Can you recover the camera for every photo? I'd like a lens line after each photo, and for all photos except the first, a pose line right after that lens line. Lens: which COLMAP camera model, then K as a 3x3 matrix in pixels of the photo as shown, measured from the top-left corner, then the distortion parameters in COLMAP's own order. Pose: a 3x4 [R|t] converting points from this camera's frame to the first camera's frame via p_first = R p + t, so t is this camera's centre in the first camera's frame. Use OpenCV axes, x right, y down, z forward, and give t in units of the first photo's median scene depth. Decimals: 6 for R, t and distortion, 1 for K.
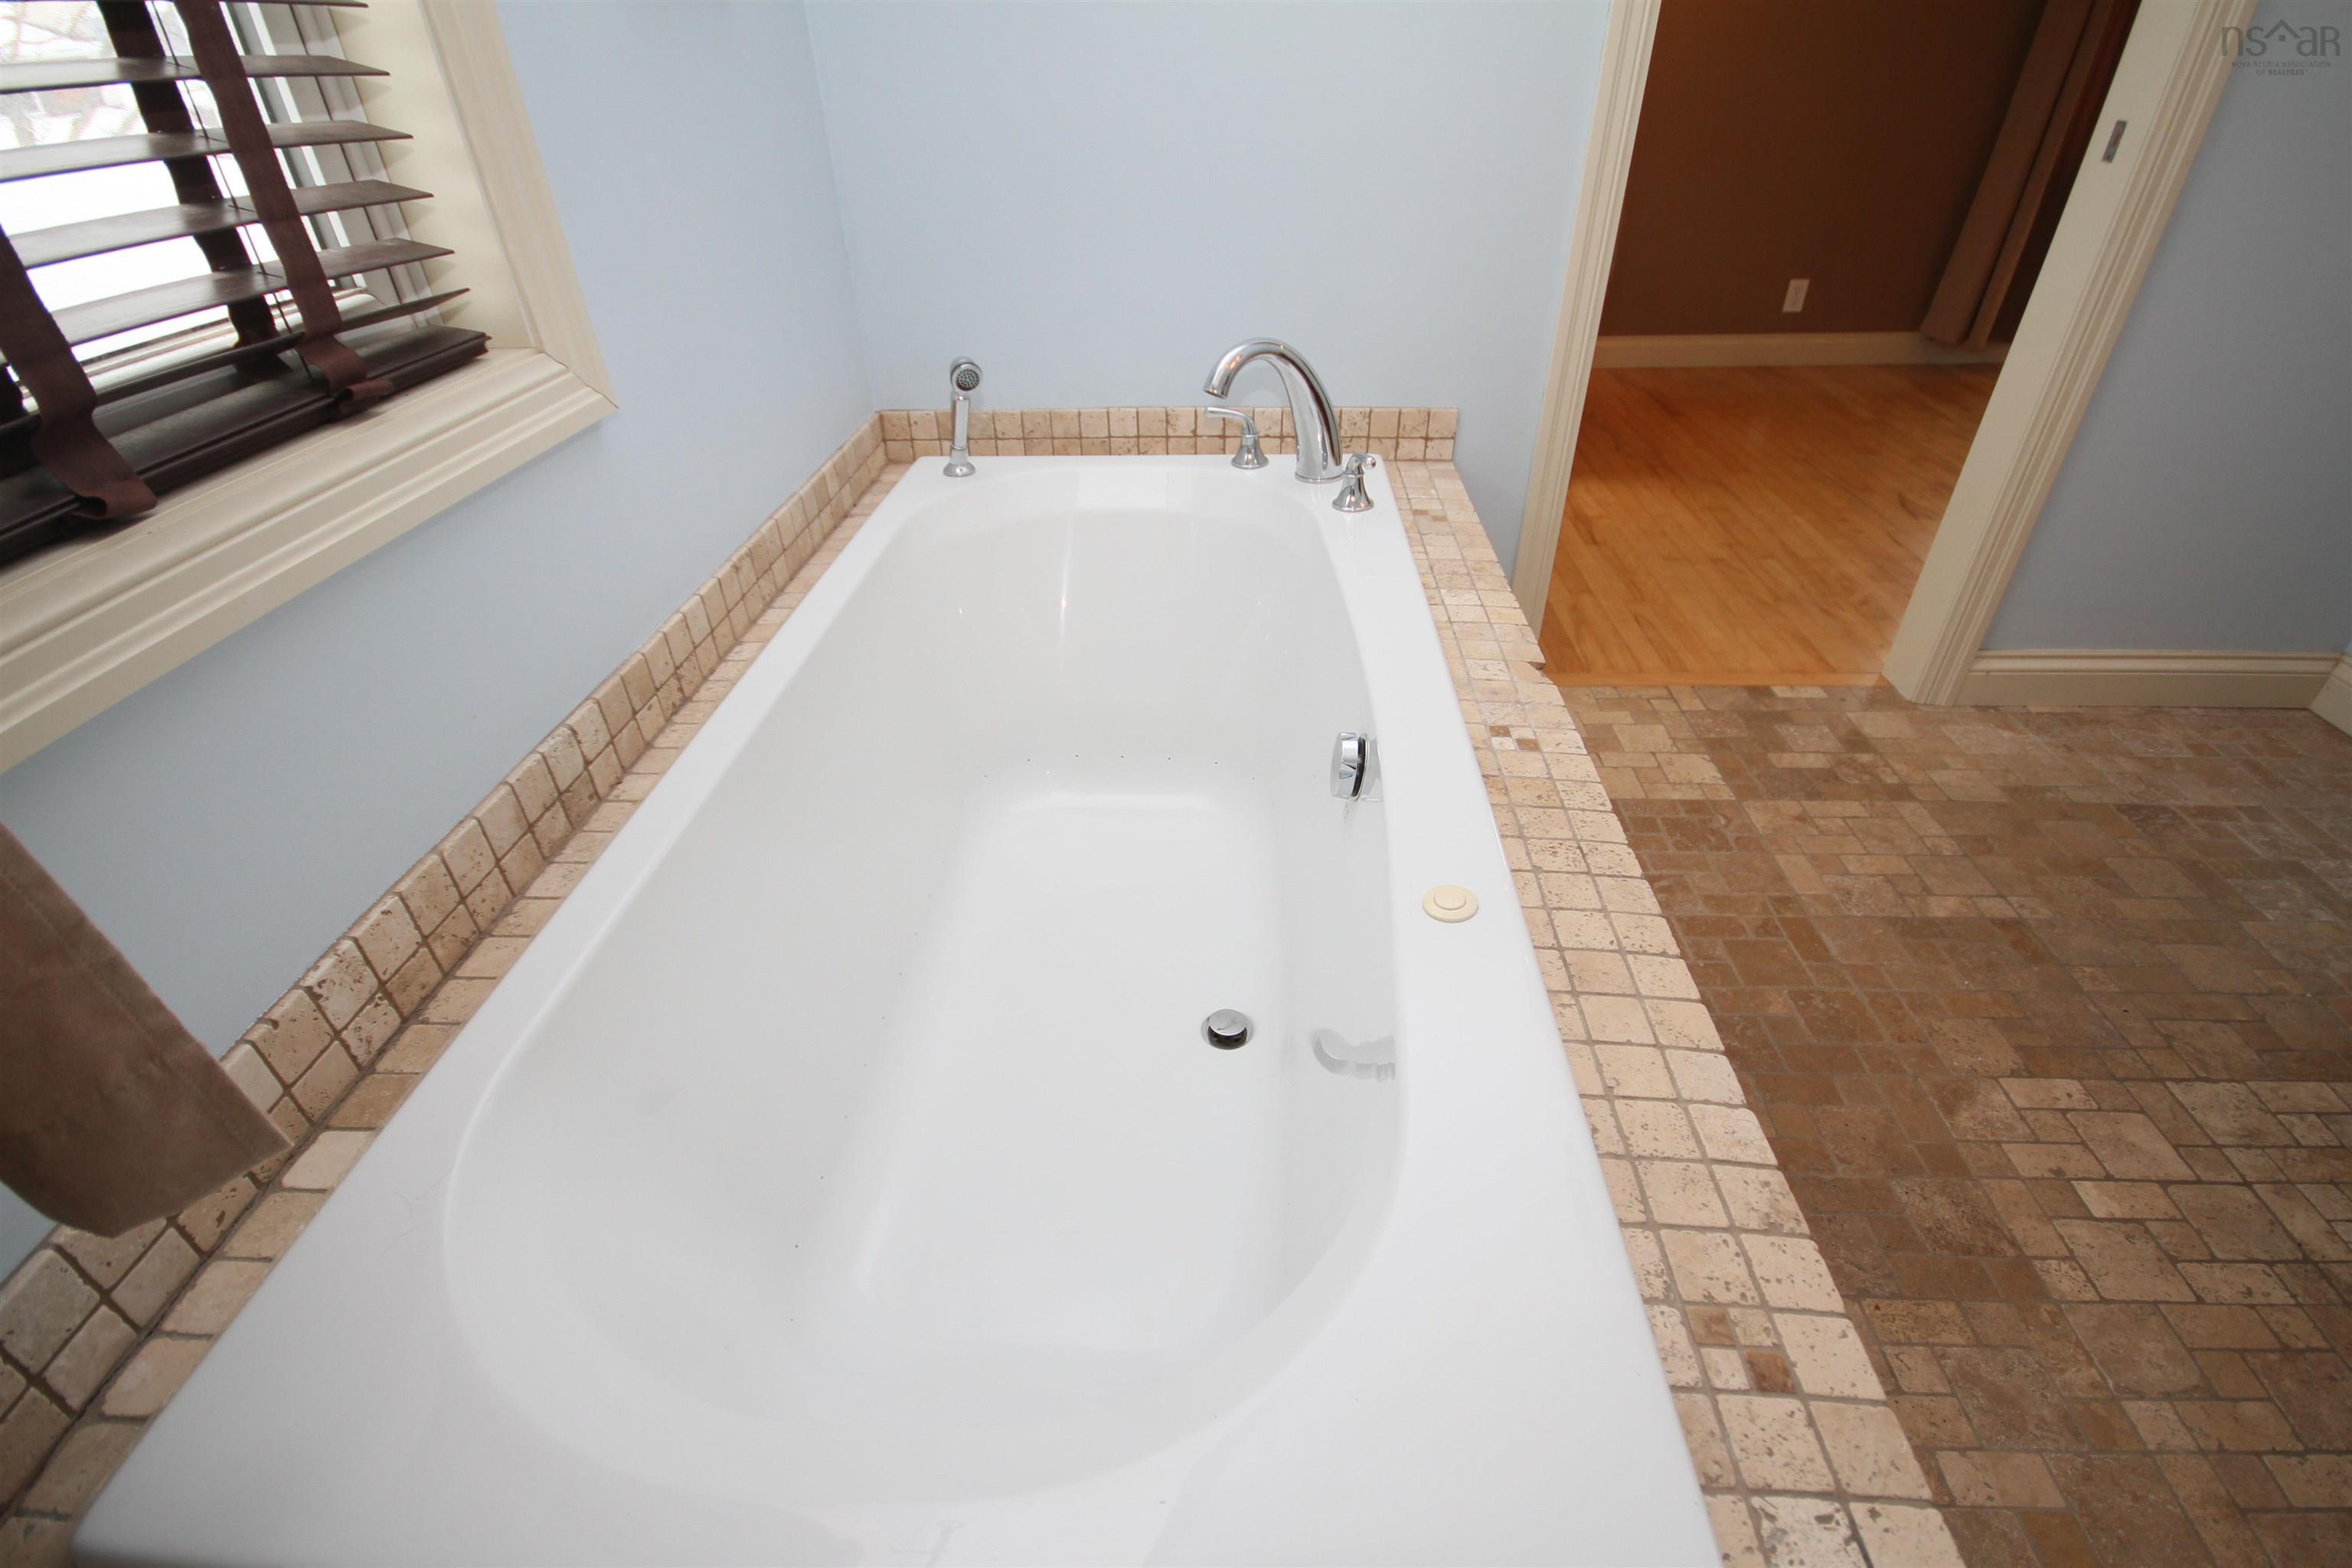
lens RADIAL K [[1089.2, 0, 1187.9], [0, 1089.2, 788.4], [0, 0, 1]] dist [0.005461, 0.000399]
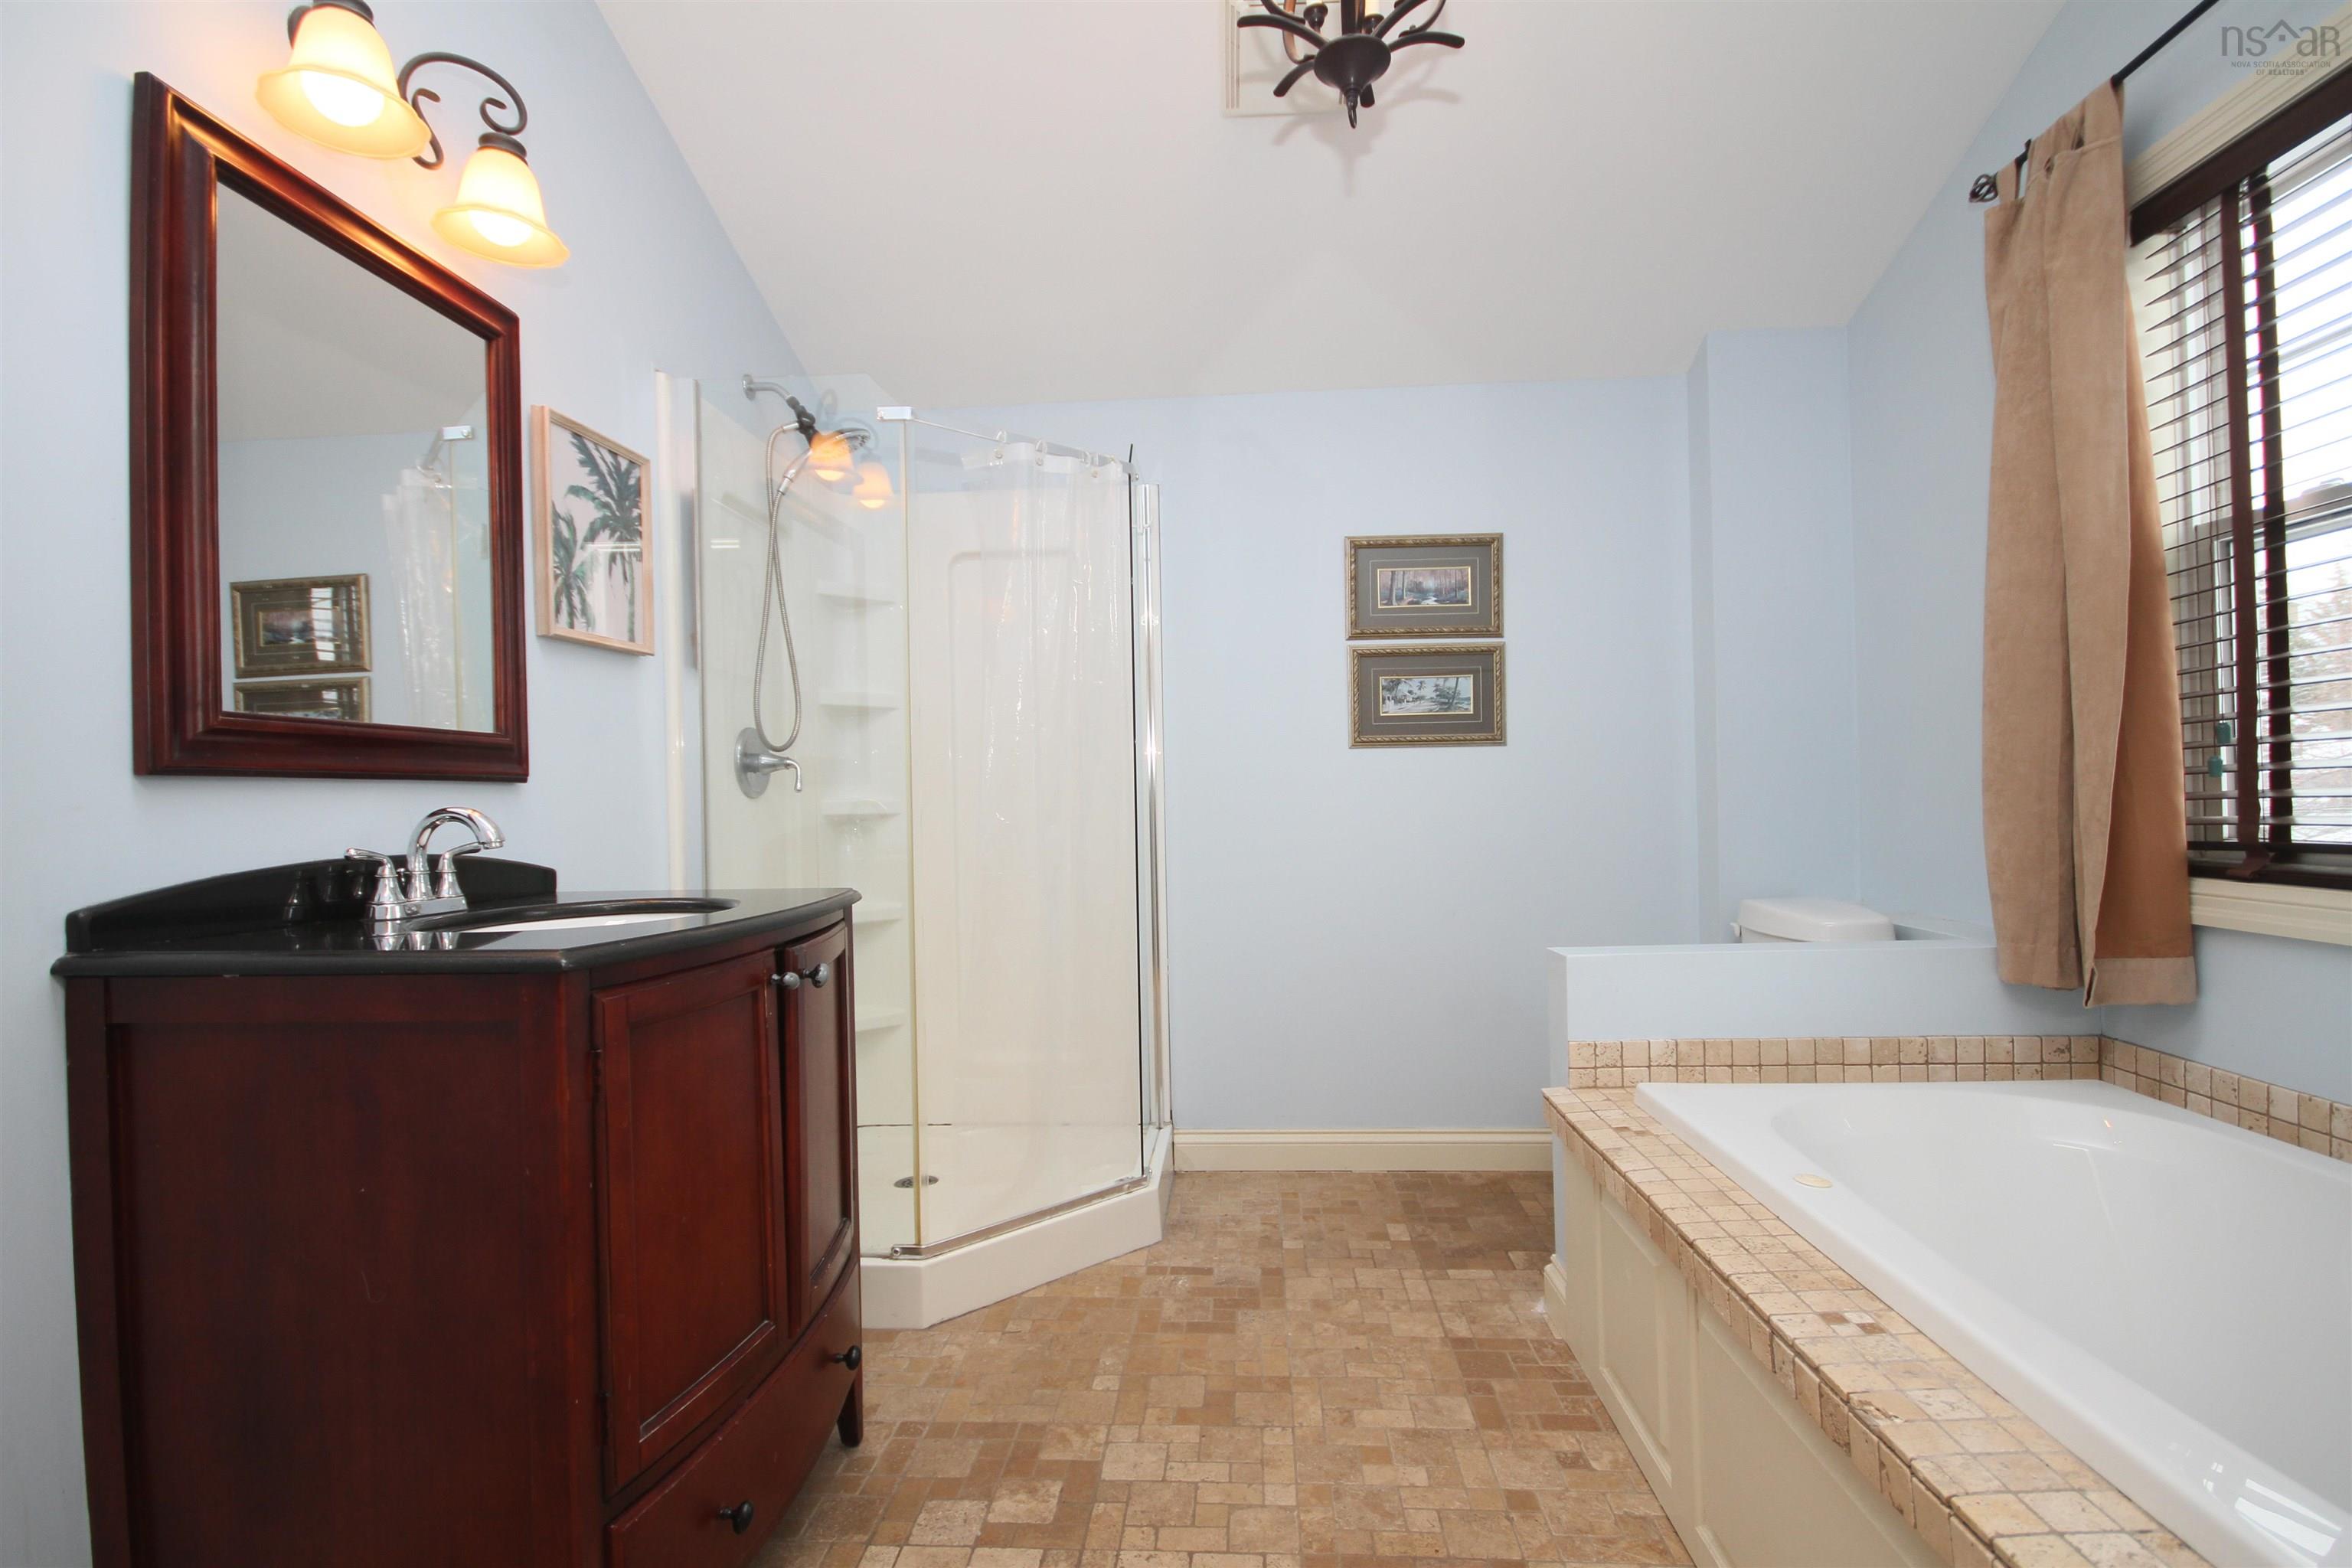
lens RADIAL K [[1089.2, 0, 1173.3], [0, 1089.2, 788.3], [0, 0, 1]] dist [0.005461, 0.000399]
pose [[-0.999729, 0.020062, 0.011790, 0.922016], [0.023244, 0.836920, 0.546832, -1.041987], [0.001103, 0.546958, -0.837159, 1.614086]]
